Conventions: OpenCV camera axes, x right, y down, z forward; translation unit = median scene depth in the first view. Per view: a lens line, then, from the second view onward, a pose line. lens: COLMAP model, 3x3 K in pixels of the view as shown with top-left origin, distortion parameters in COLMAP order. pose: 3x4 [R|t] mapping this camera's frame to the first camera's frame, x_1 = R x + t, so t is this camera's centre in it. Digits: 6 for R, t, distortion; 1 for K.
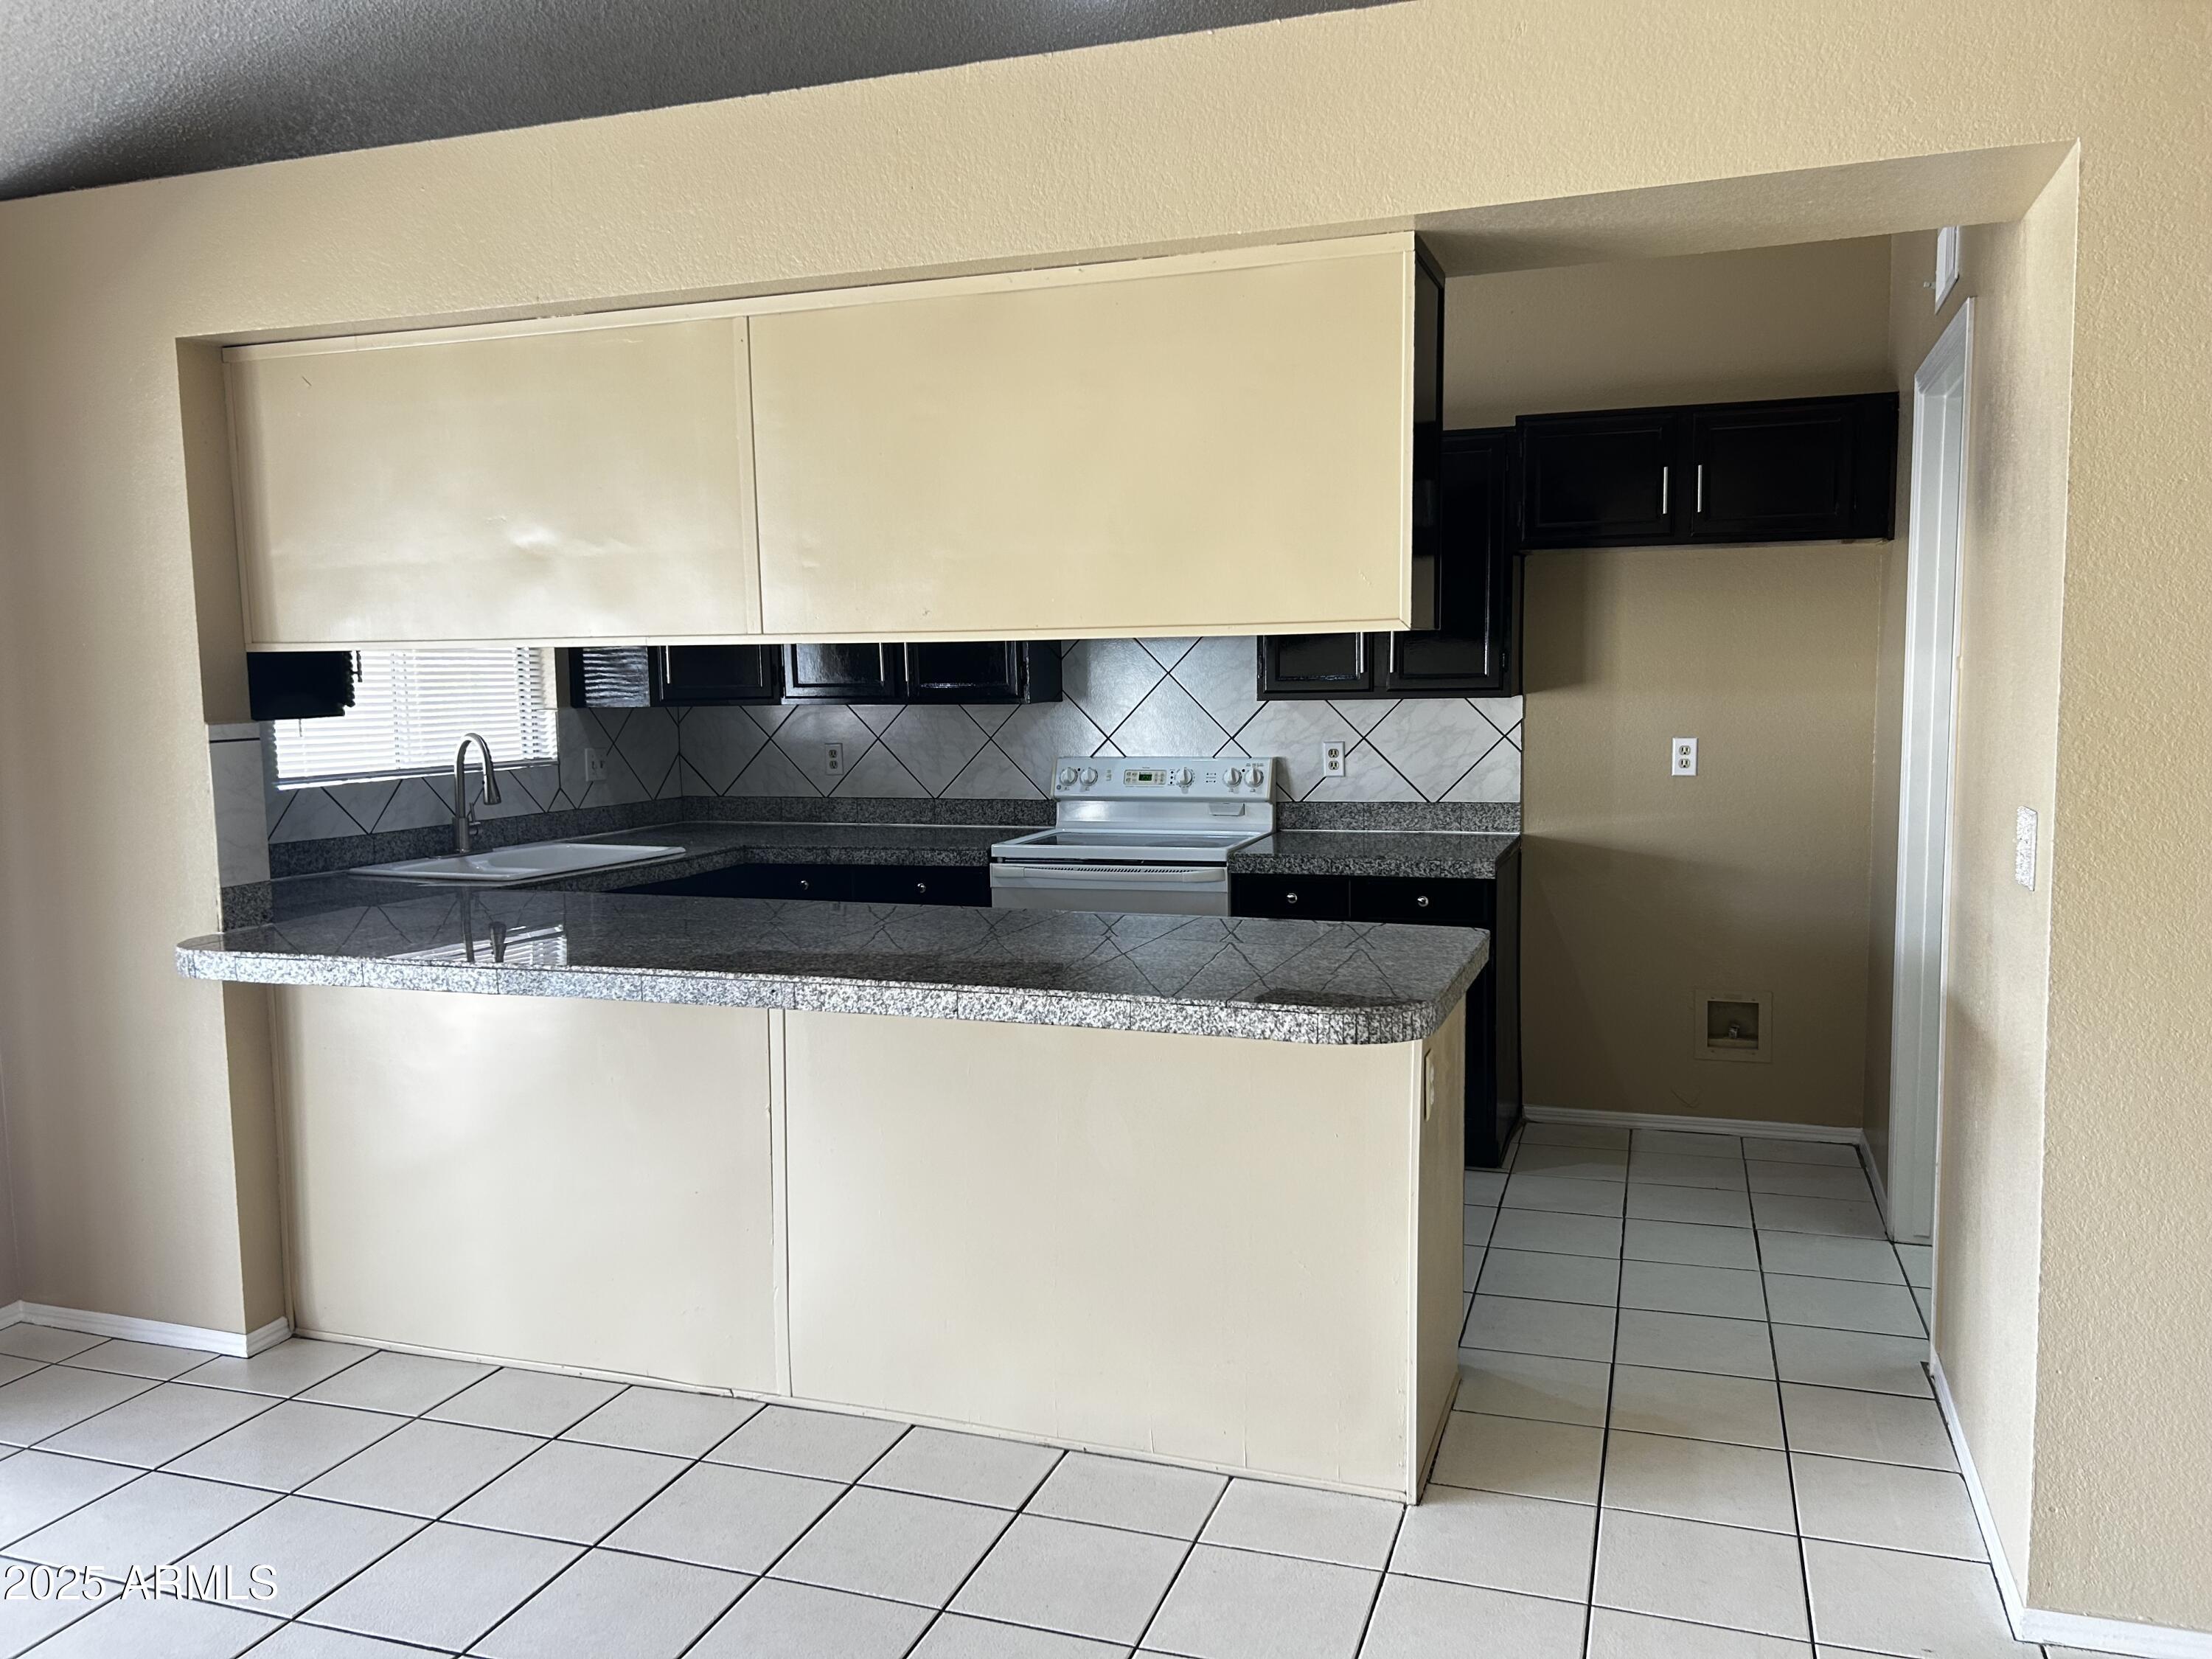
lens RADIAL K [[1659.0, 0, 1111.0], [0, 1659.0, 841.5], [0, 0, 1]] dist [0.127714, -0.232868]
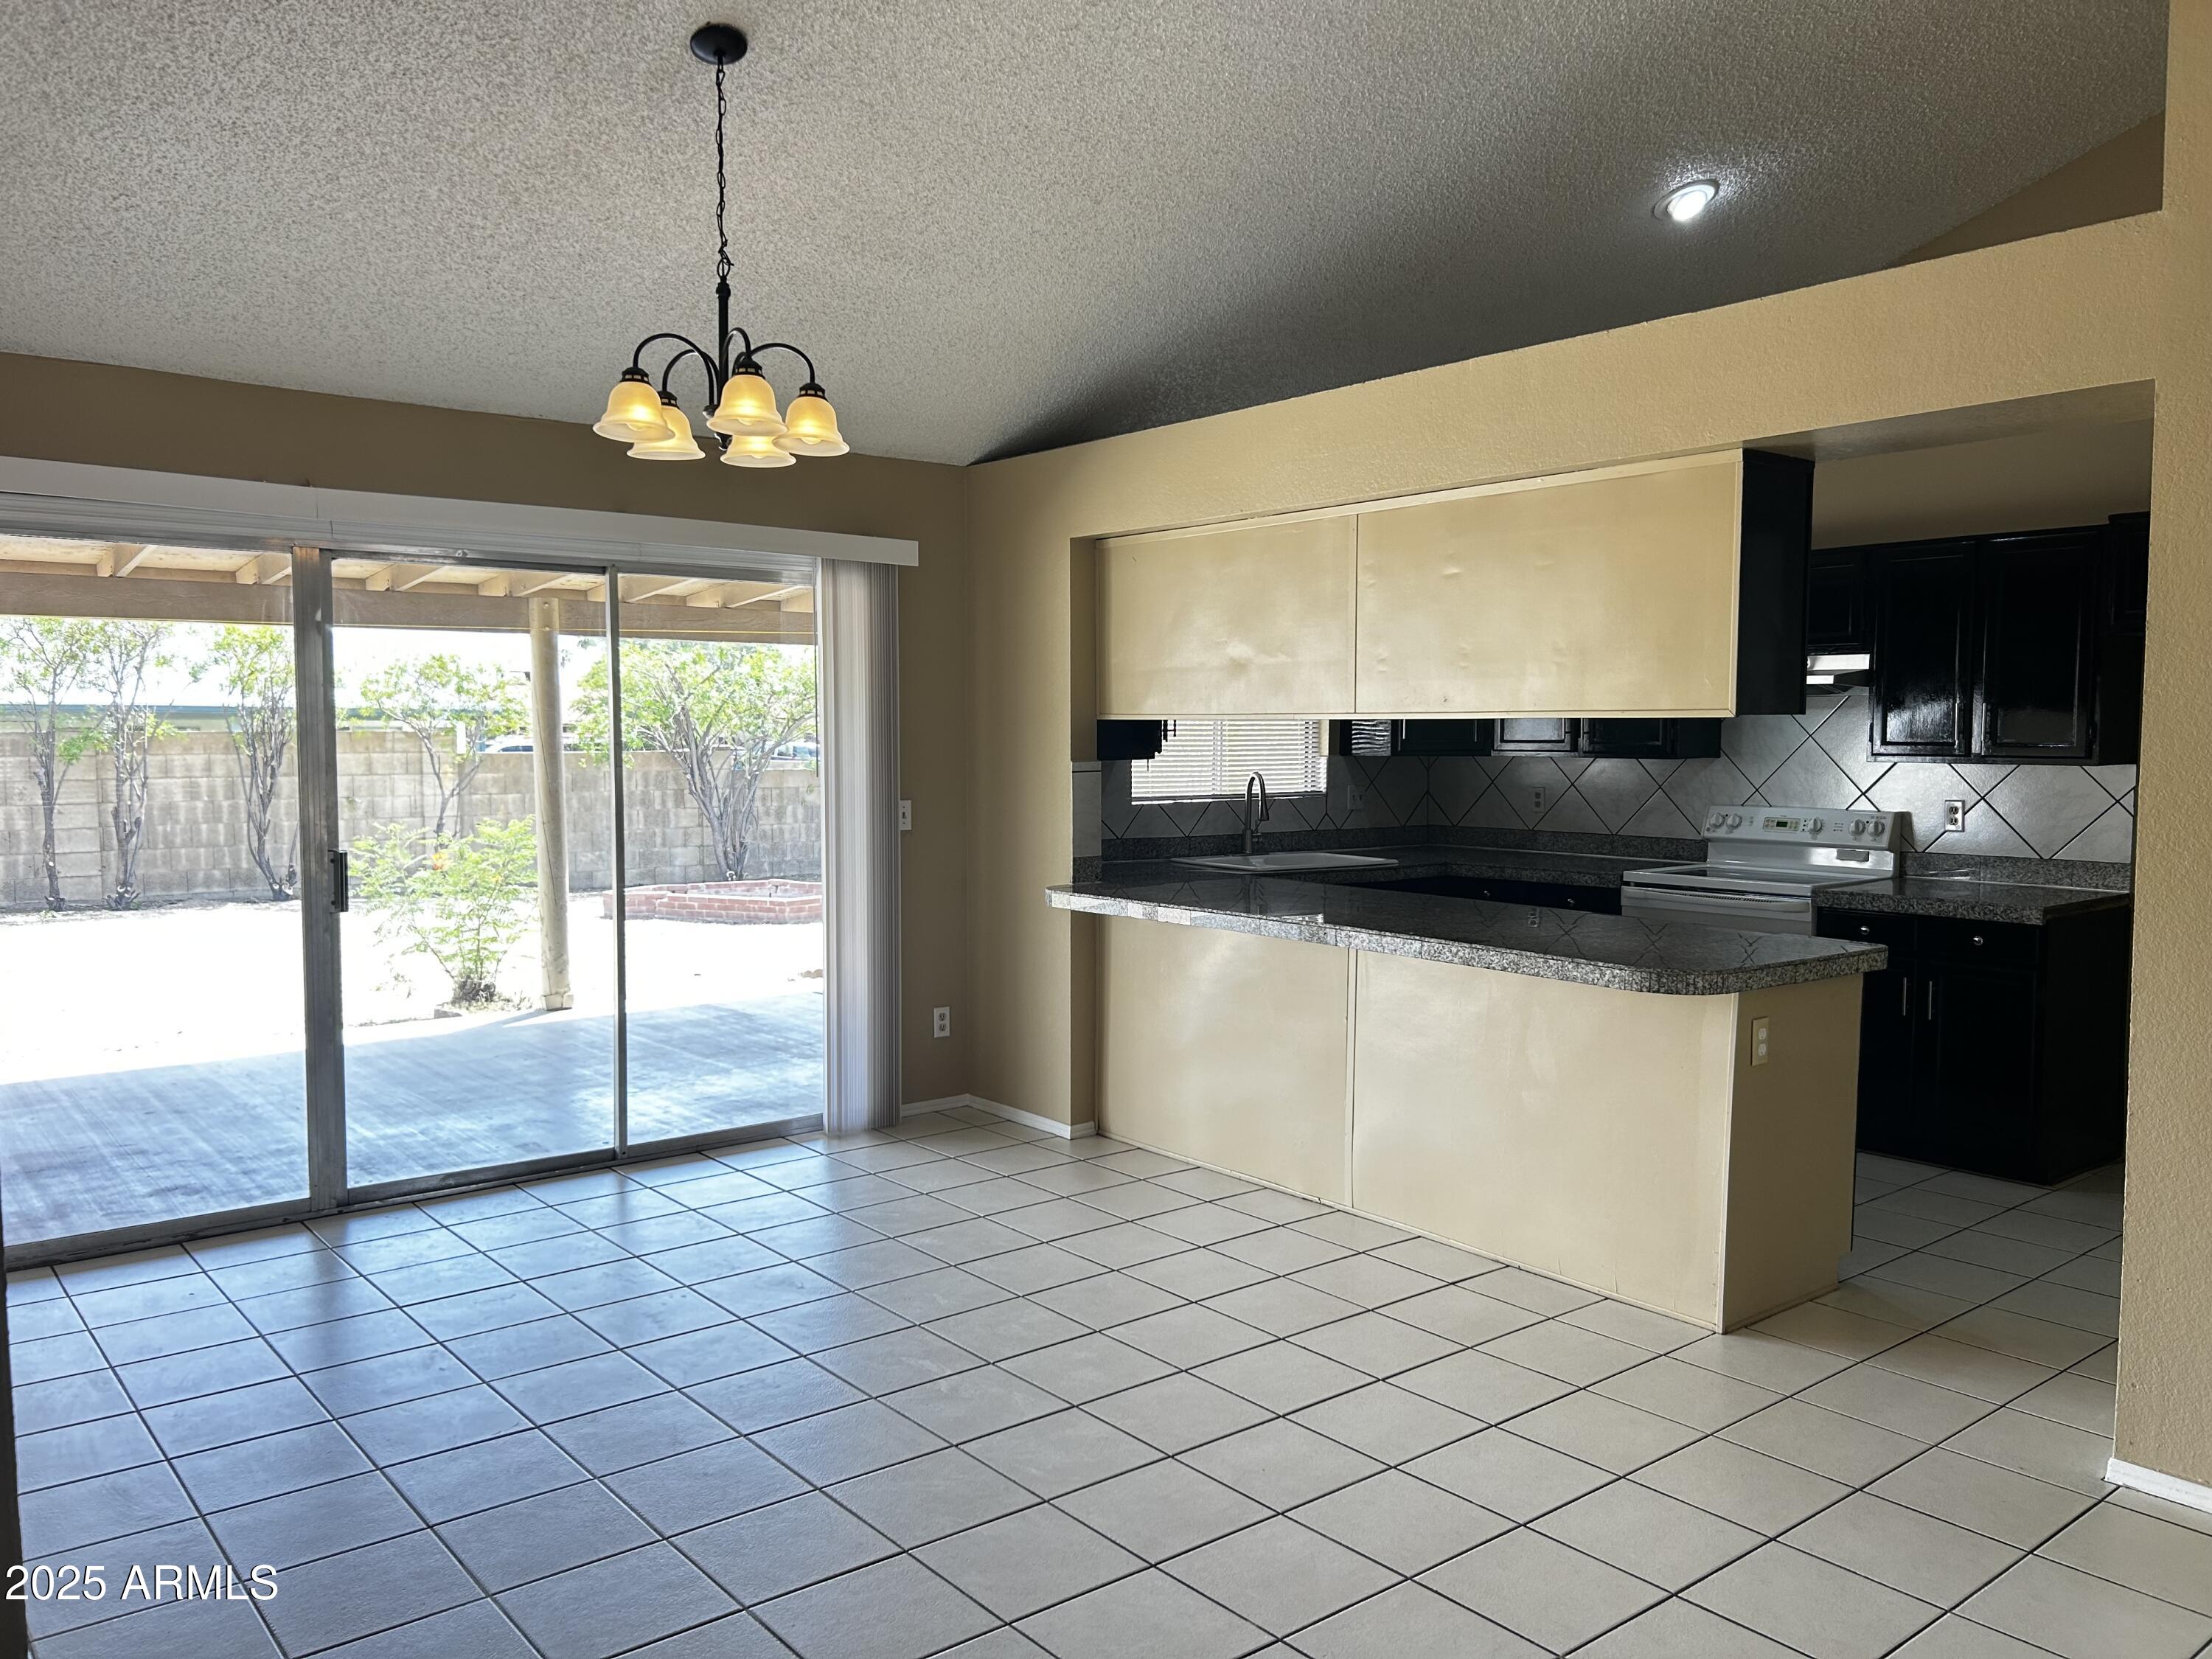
lens RADIAL K [[1659.0, 0, 1111.0], [0, 1659.0, 841.5], [0, 0, 1]] dist [0.127714, -0.232868]
pose [[0.847042, 0.052069, -0.528969, 0.279008], [-0.066195, 0.997776, -0.007783, 0.015646], [0.527388, 0.041608, 0.848605, -0.287779]]
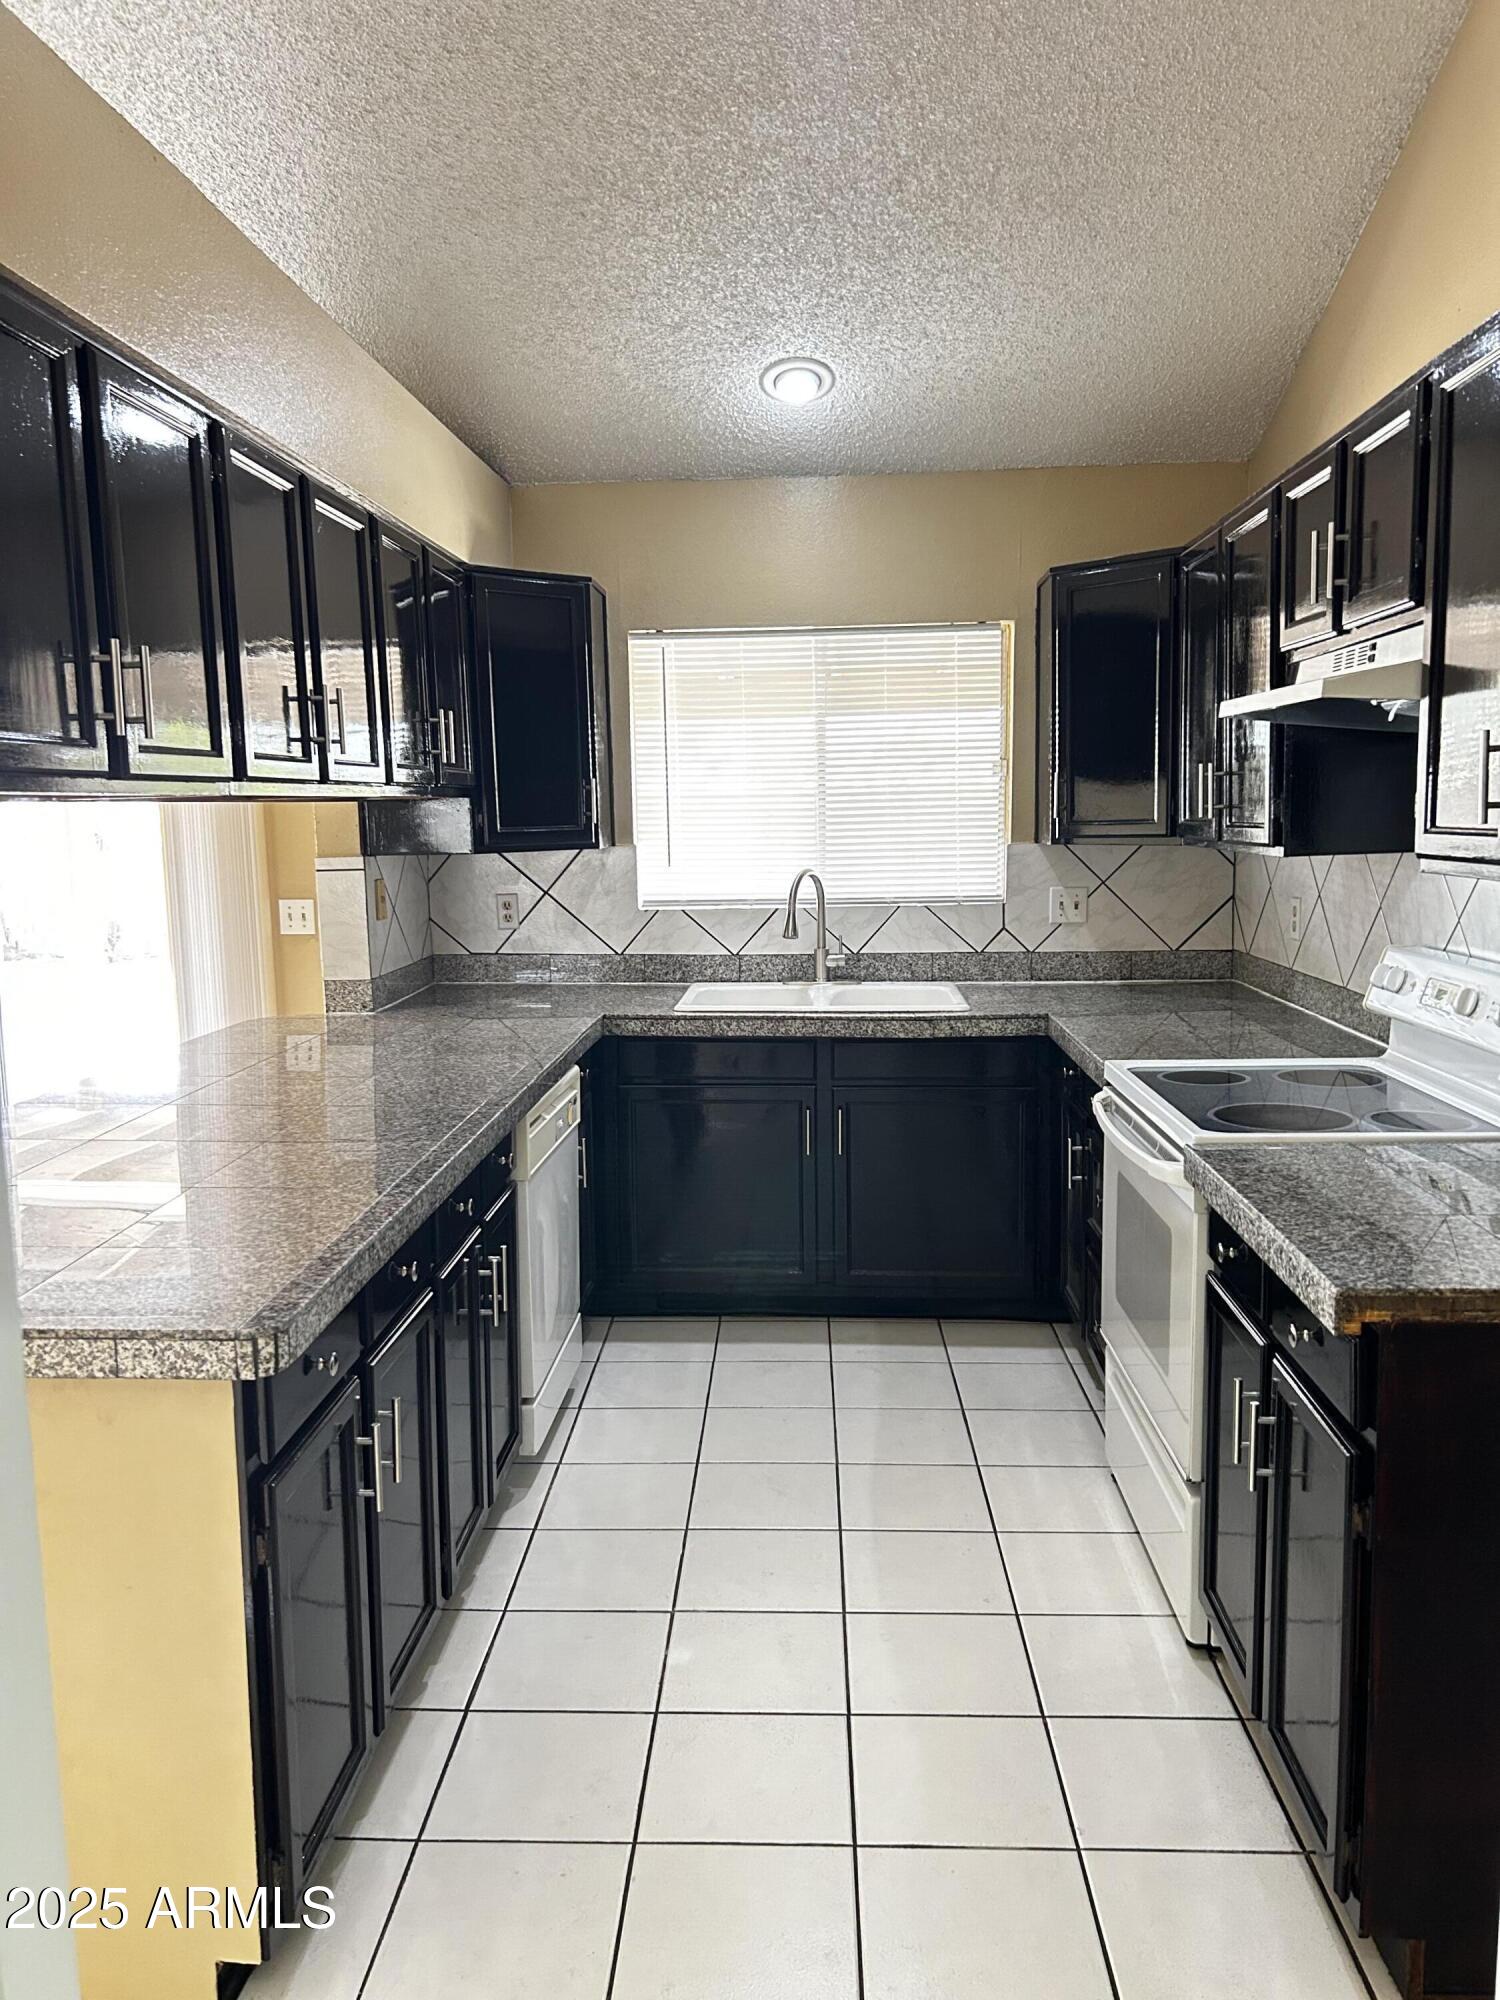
lens RADIAL K [[1500.0, 0, 750.0], [0, 1500.0, 1000.0], [0, 0, 1]] dist [0.127714, -0.232868]
pose [[0.274127, 0.128897, -0.953016, 0.508341], [-0.081587, 0.990522, 0.110501, -0.083708], [0.958226, 0.047463, 0.282045, 0.706478]]
